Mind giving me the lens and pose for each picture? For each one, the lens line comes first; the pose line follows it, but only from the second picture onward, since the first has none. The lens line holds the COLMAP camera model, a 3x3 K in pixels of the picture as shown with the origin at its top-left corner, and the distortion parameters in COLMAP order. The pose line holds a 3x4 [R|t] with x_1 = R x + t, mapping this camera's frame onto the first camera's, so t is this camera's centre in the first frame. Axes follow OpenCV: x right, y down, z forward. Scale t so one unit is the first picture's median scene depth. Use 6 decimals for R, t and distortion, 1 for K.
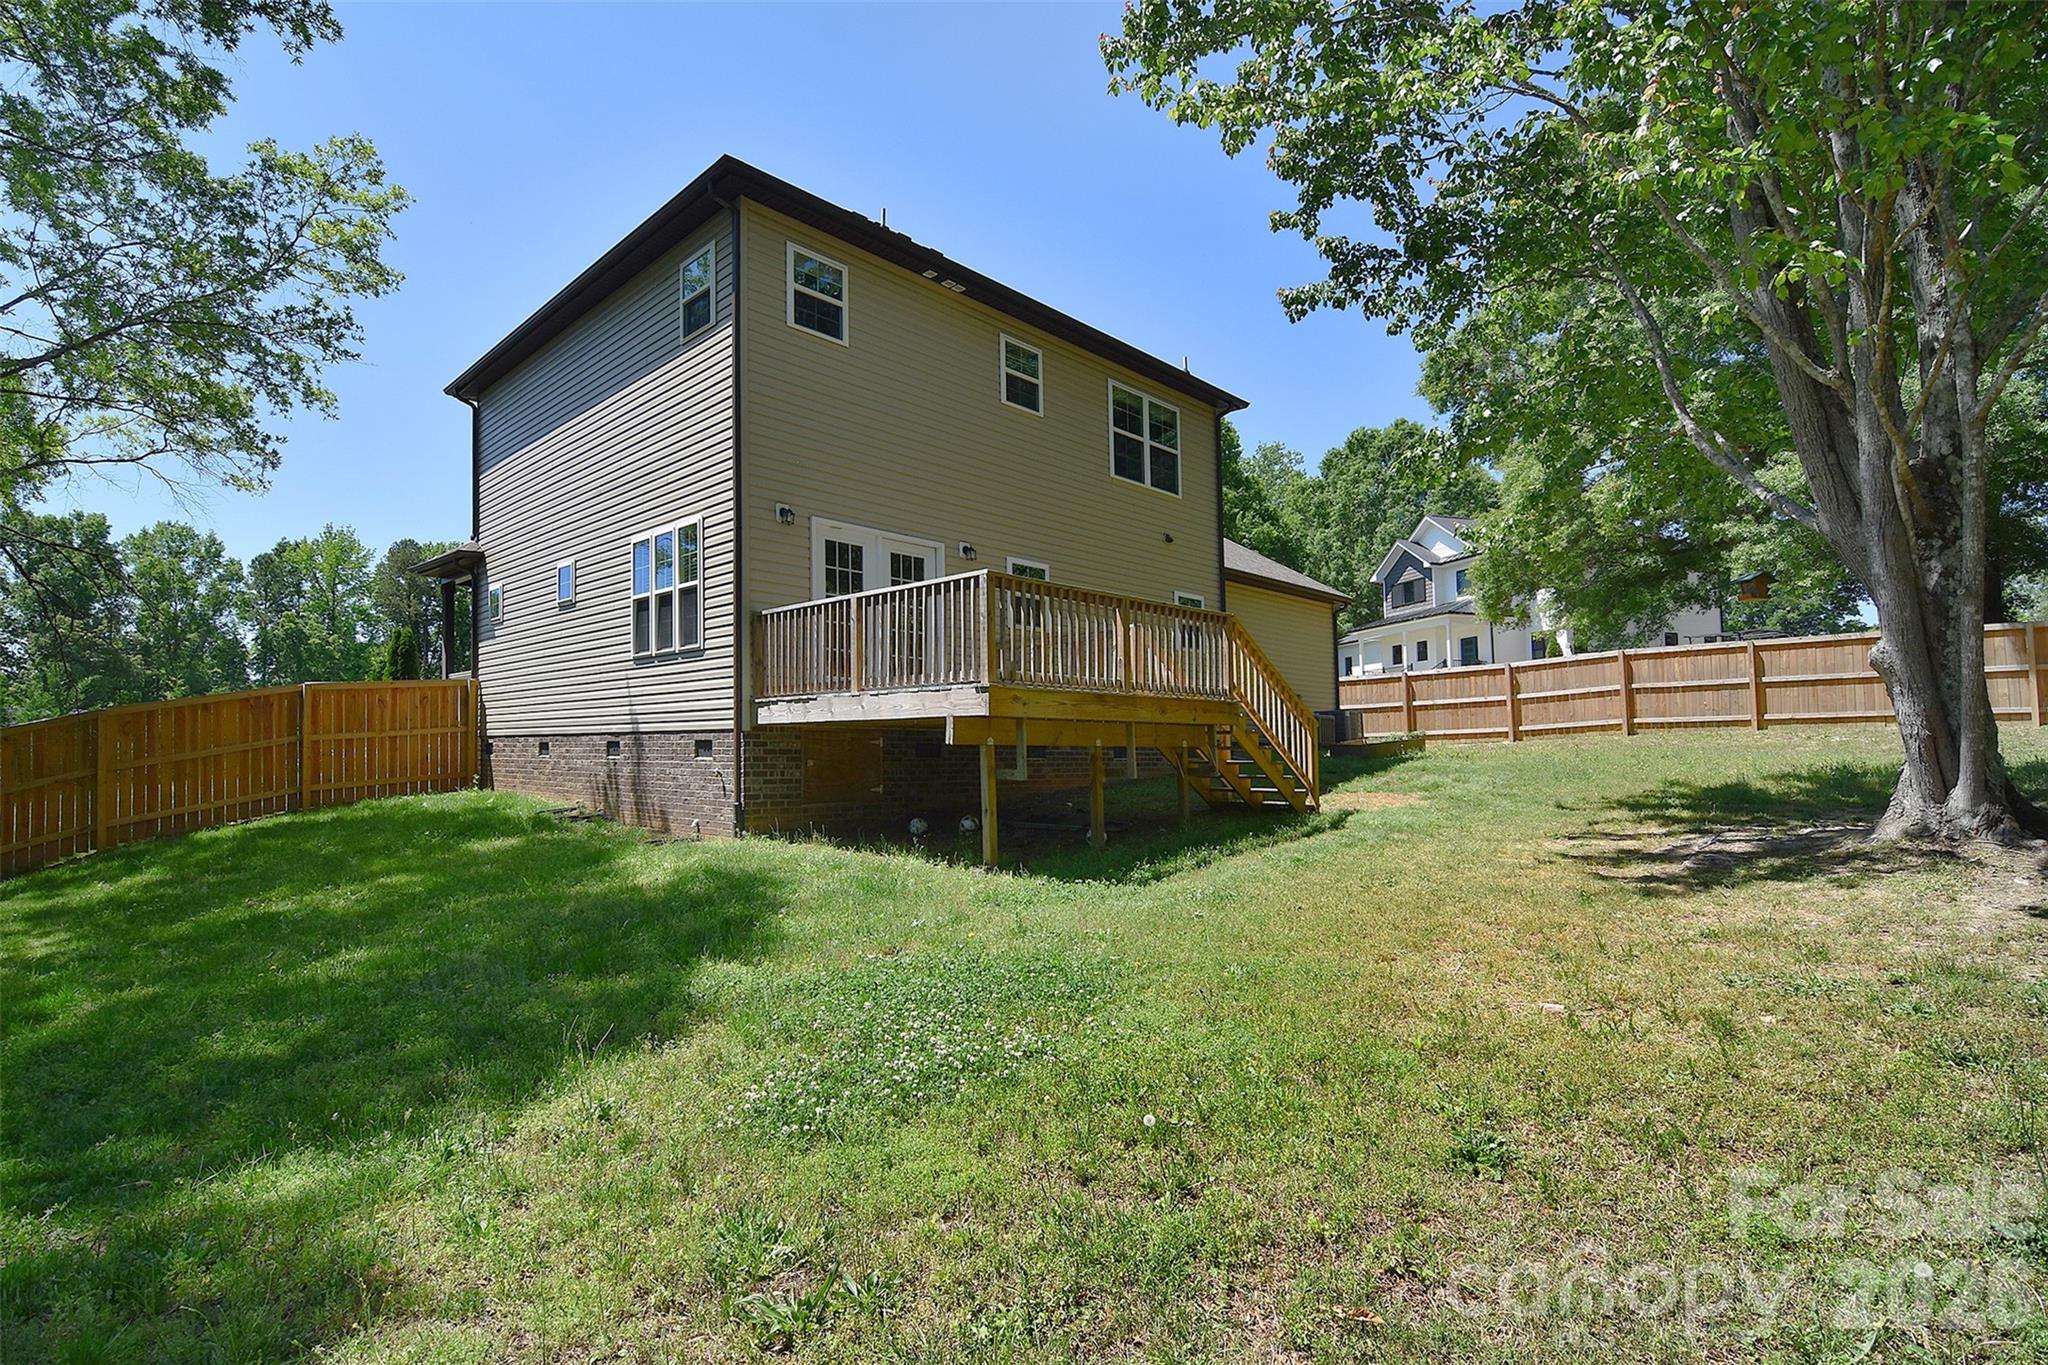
lens RADIAL K [[989.0, 0, 1019.7], [0, 989.0, 680.9], [0, 0, 1]] dist [-0.002373, -0.000369]
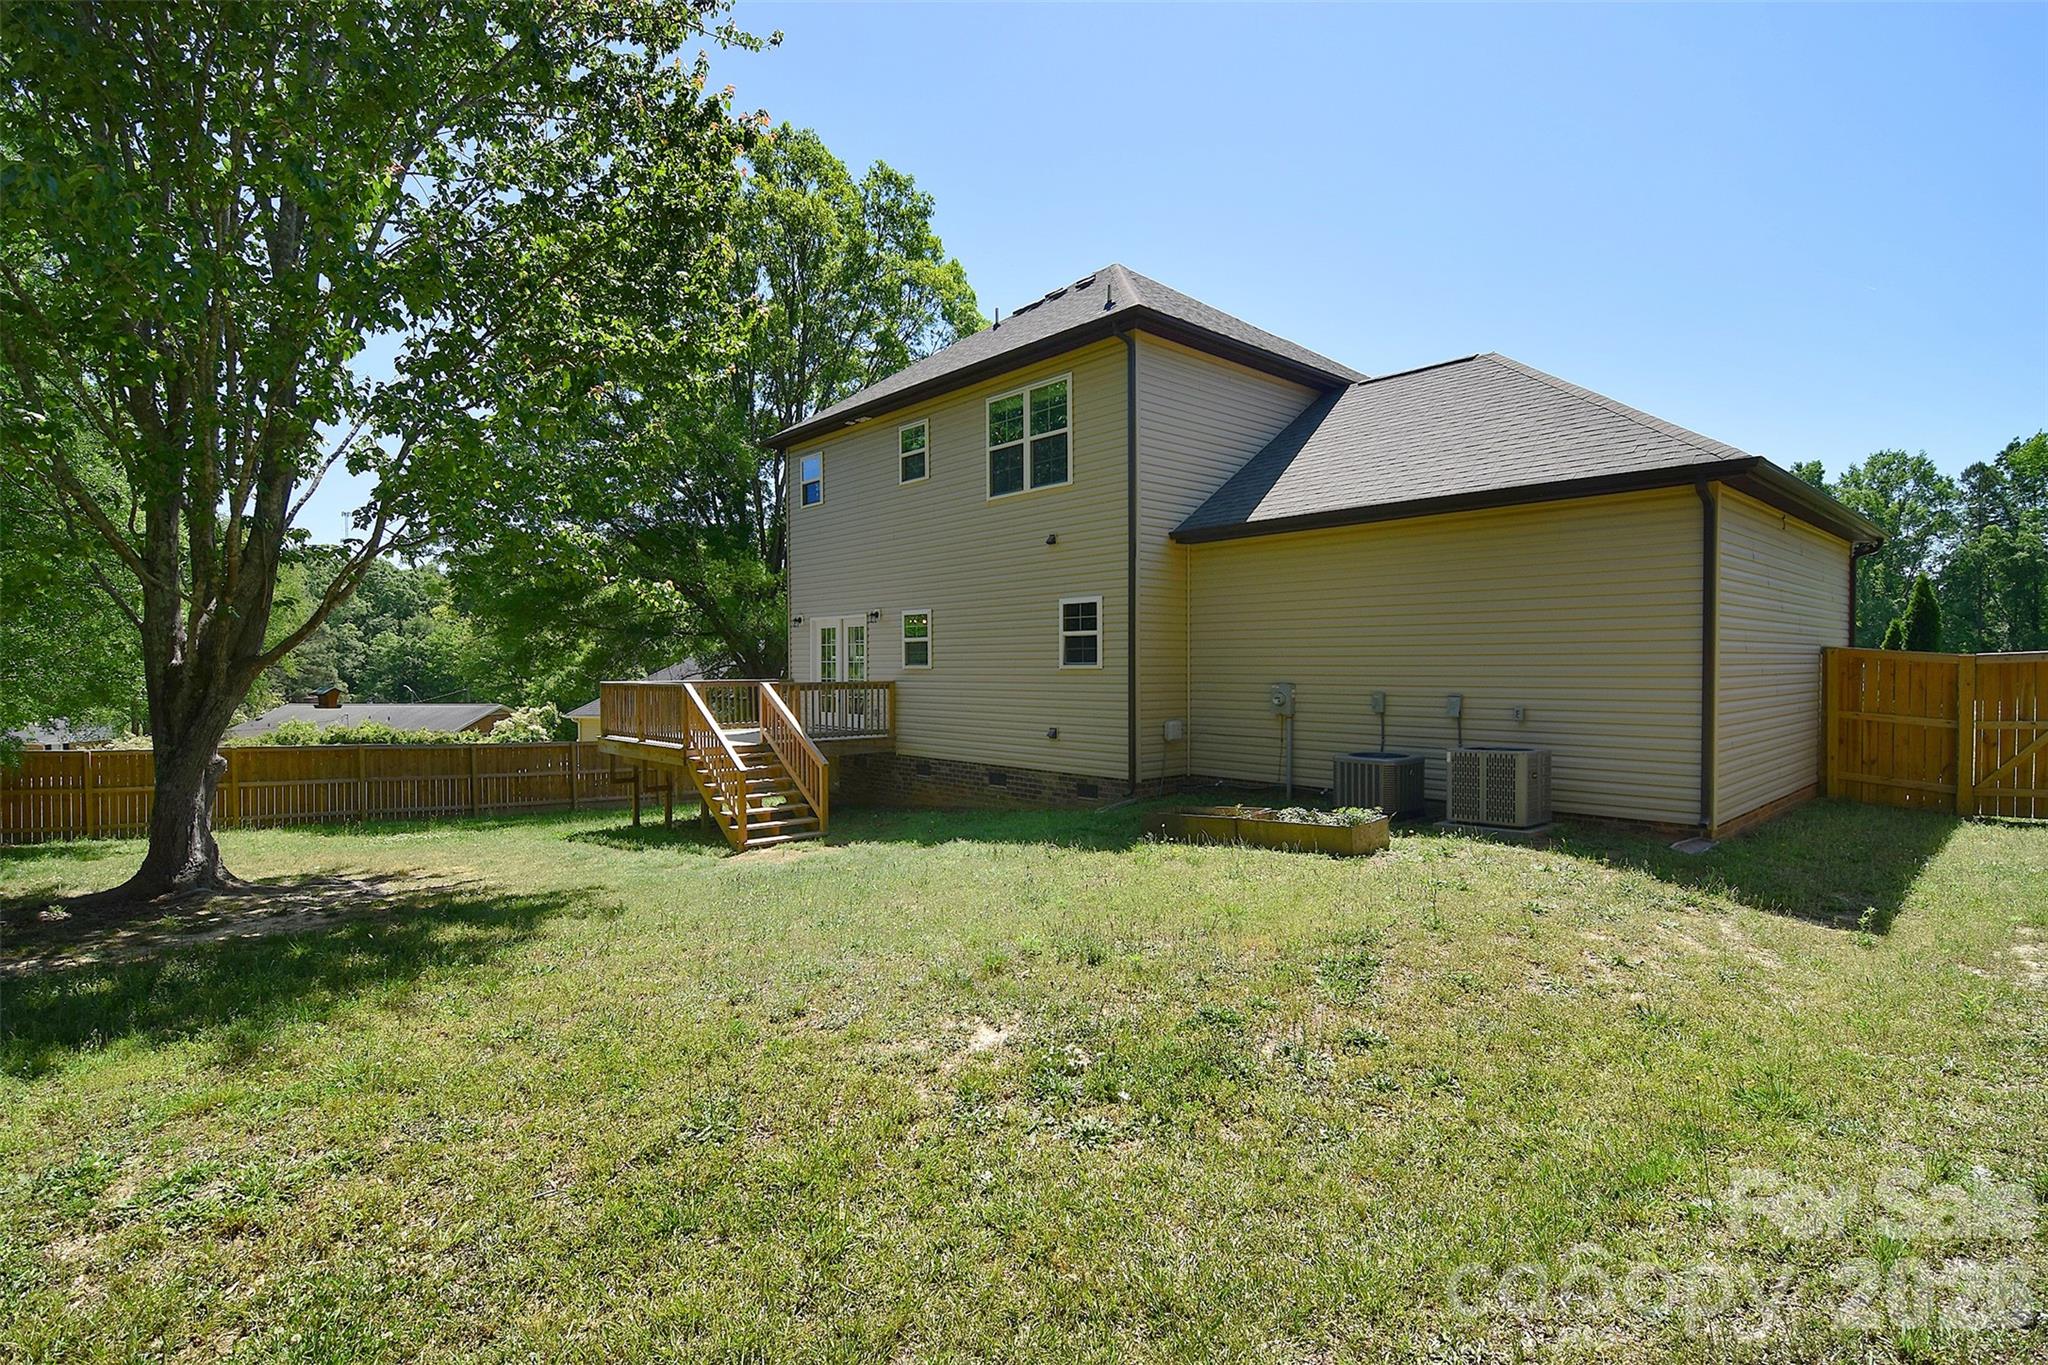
lens RADIAL K [[989.0, 0, 1020.9], [0, 989.0, 684.8], [0, 0, 1]] dist [-0.002373, -0.000369]
pose [[-0.045231, 0.010210, -0.998924, 1.059000], [0.081419, 0.996659, 0.006500, -0.025943], [0.995653, -0.081038, -0.045911, 1.042294]]
